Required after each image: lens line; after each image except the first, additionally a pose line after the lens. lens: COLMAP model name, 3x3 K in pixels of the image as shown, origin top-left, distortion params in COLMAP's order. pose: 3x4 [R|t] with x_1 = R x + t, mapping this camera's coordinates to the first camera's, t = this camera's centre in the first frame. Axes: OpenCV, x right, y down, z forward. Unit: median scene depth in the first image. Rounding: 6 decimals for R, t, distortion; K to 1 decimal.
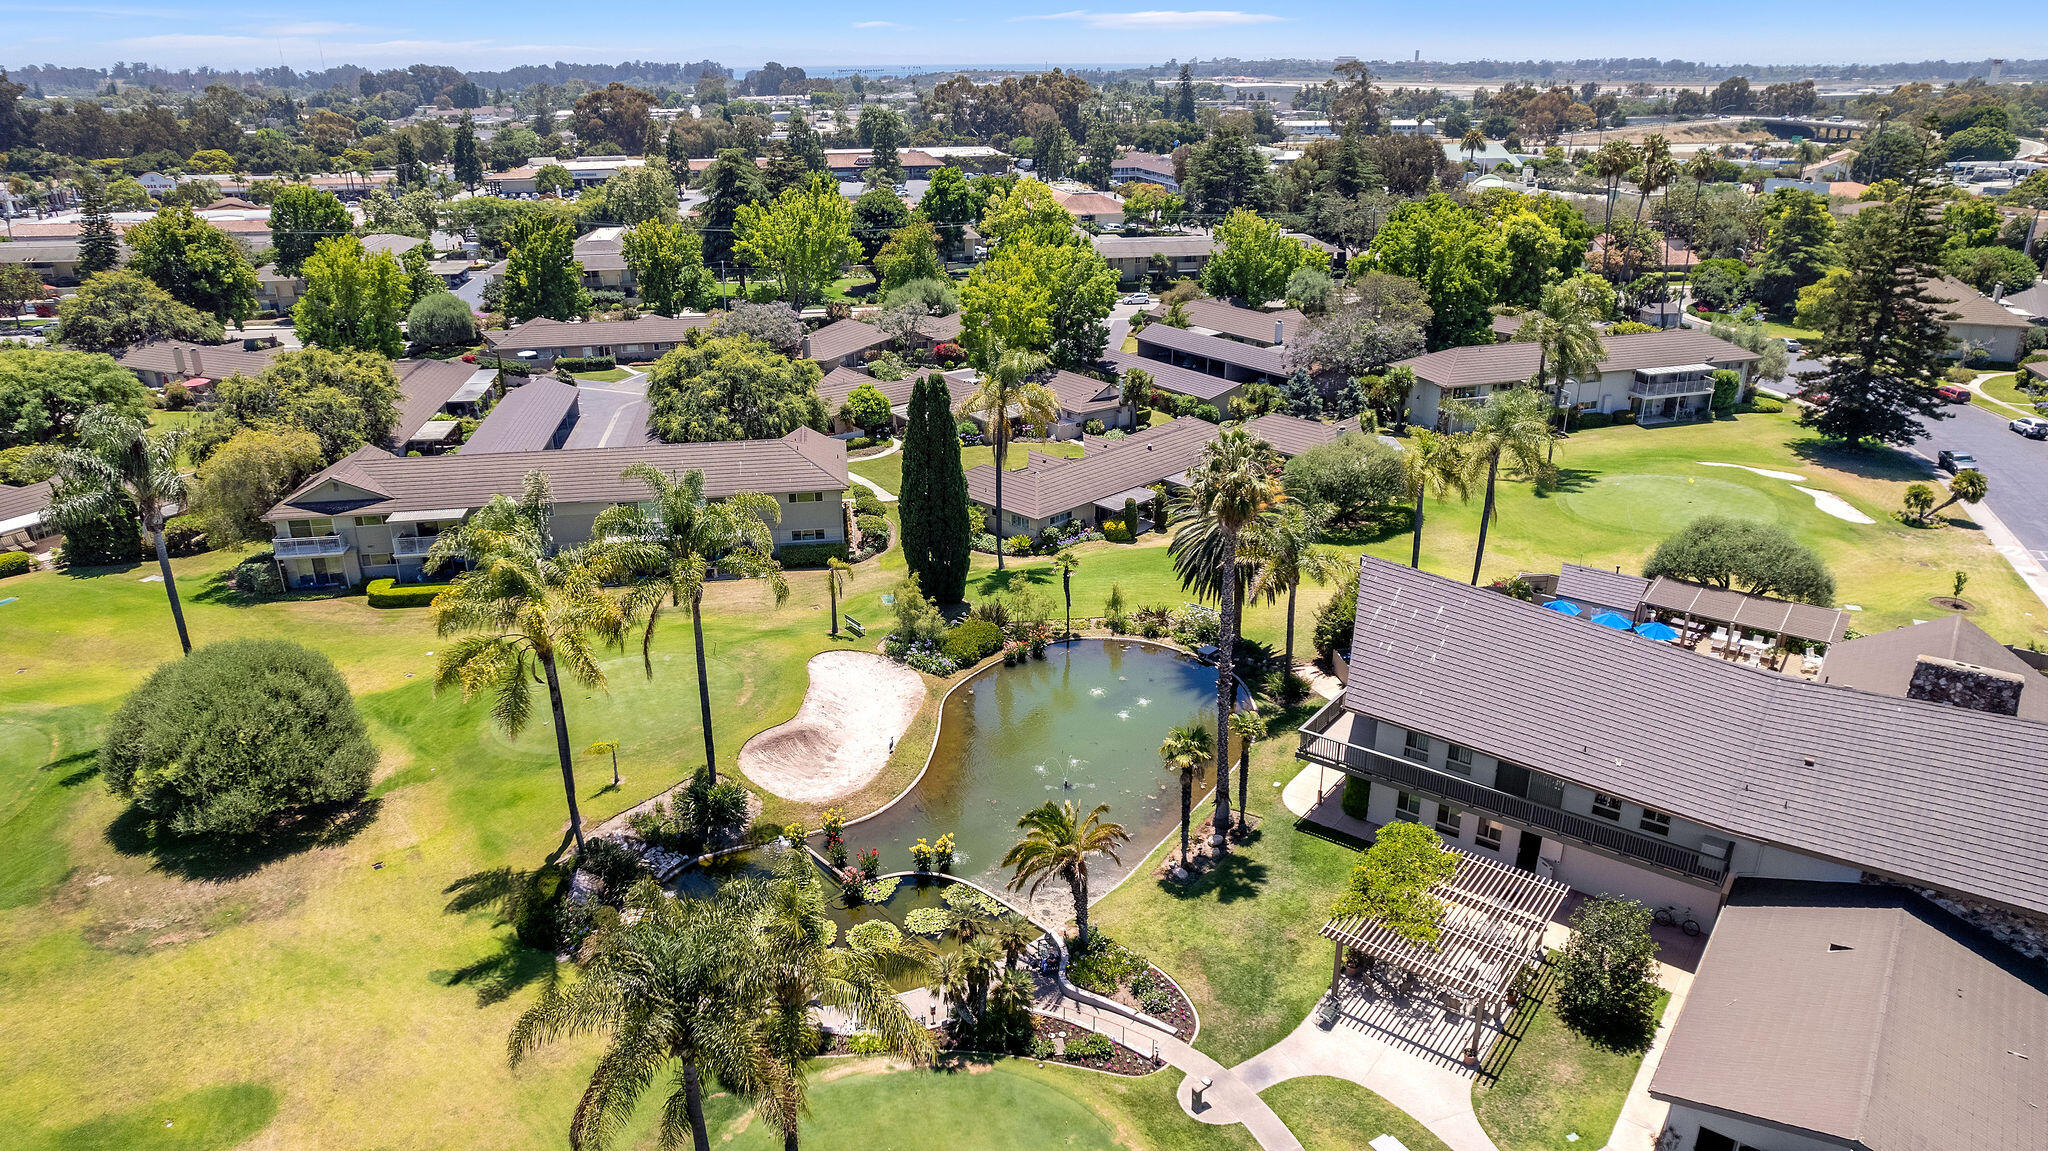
lens RADIAL K [[1294.6, 0, 1031.0], [0, 1294.6, 584.4], [0, 0, 1]] dist [-0.072218, 0.056280]
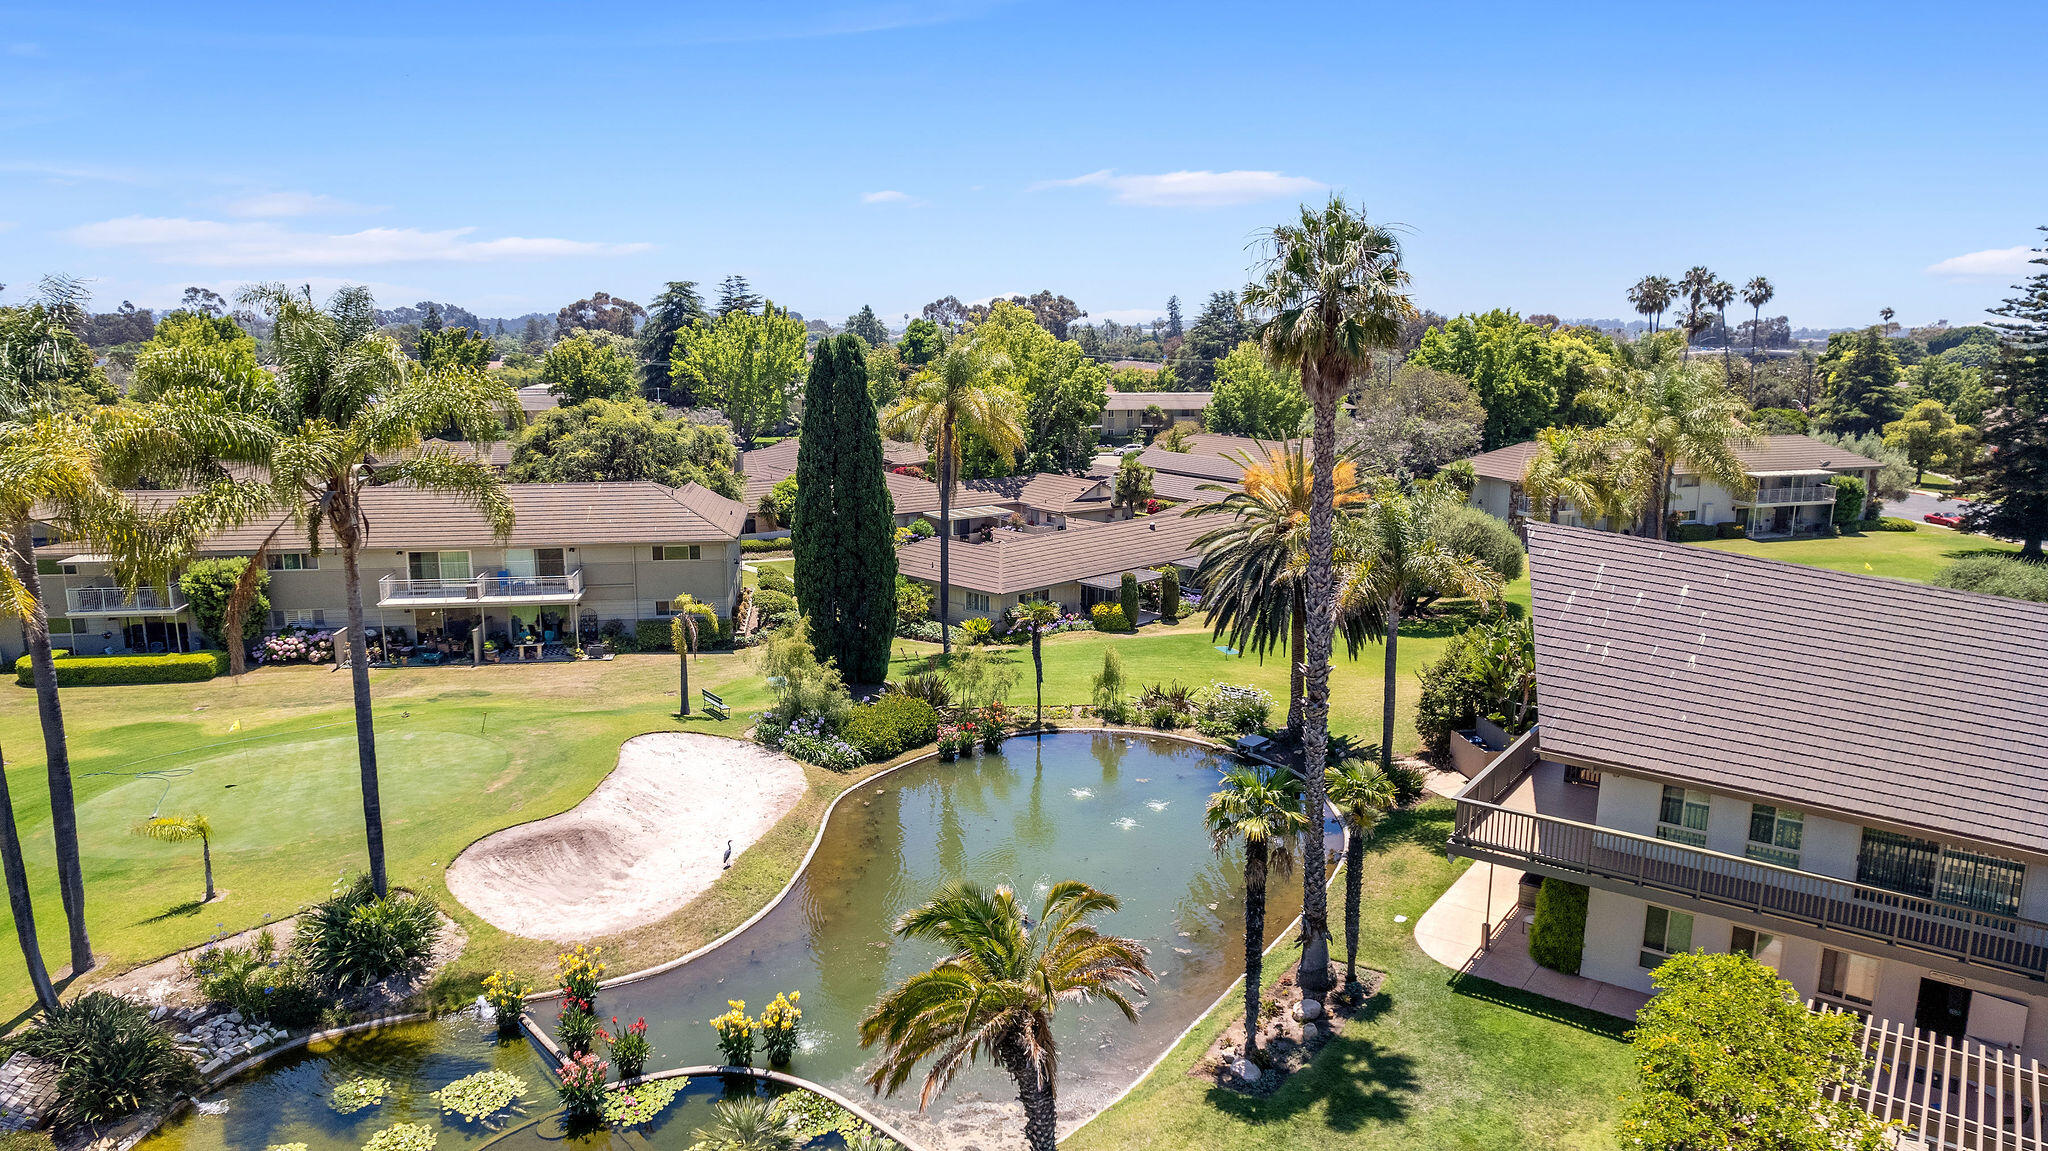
lens RADIAL K [[1294.6, 0, 1031.0], [0, 1294.6, 584.4], [0, 0, 1]] dist [-0.072218, 0.056280]
pose [[0.999947, 0.007246, 0.007255, 0.021391], [-0.005740, 0.981857, -0.189535, 0.103385], [-0.008496, 0.189483, 0.981847, 0.369717]]
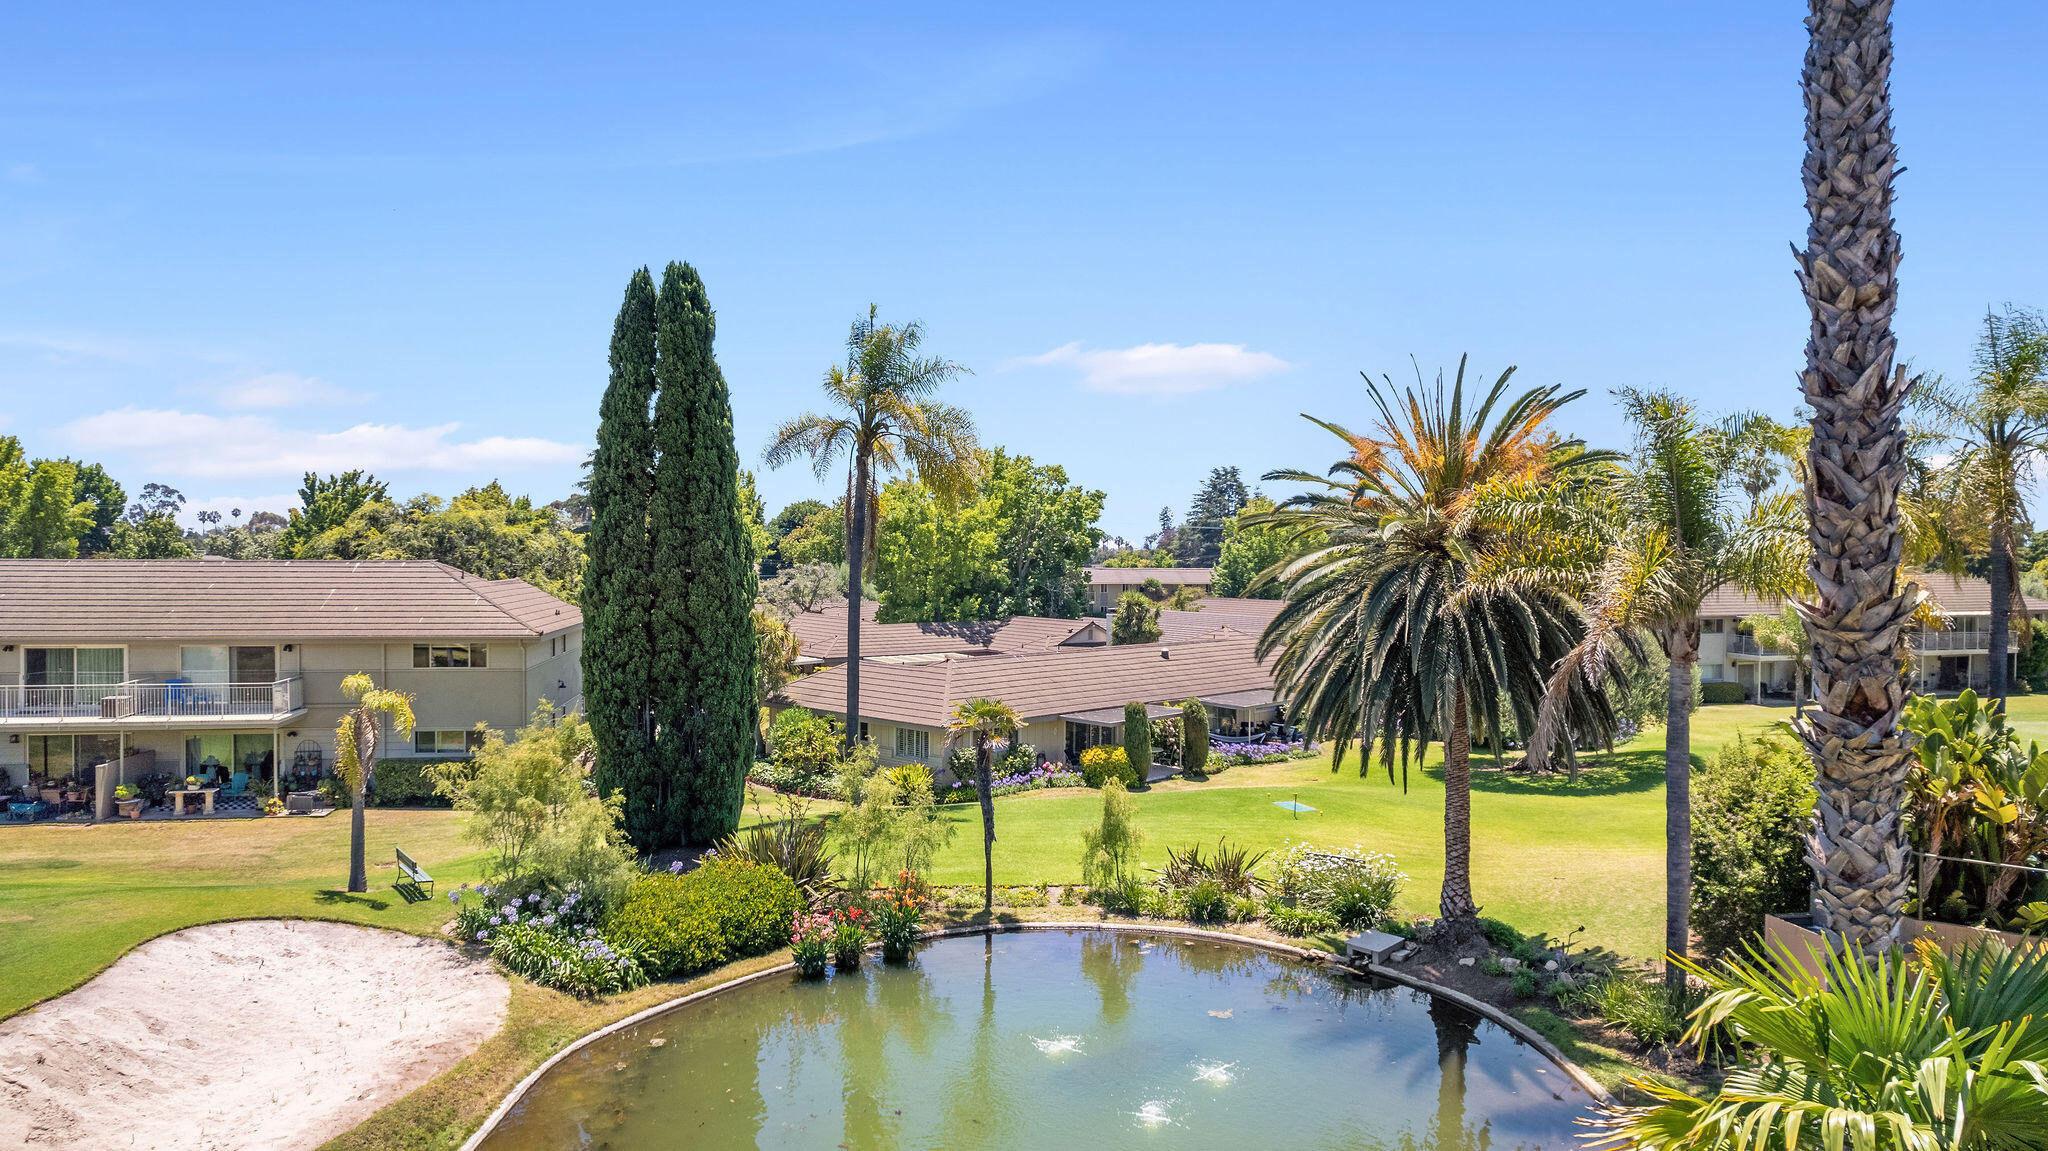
lens RADIAL K [[1294.6, 0, 1031.0], [0, 1294.6, 584.4], [0, 0, 1]] dist [-0.072218, 0.056280]
pose [[0.999876, 0.010336, 0.011884, 0.039669], [-0.005411, 0.934036, -0.357138, 0.090566], [-0.014791, 0.357030, 0.933976, 0.679051]]
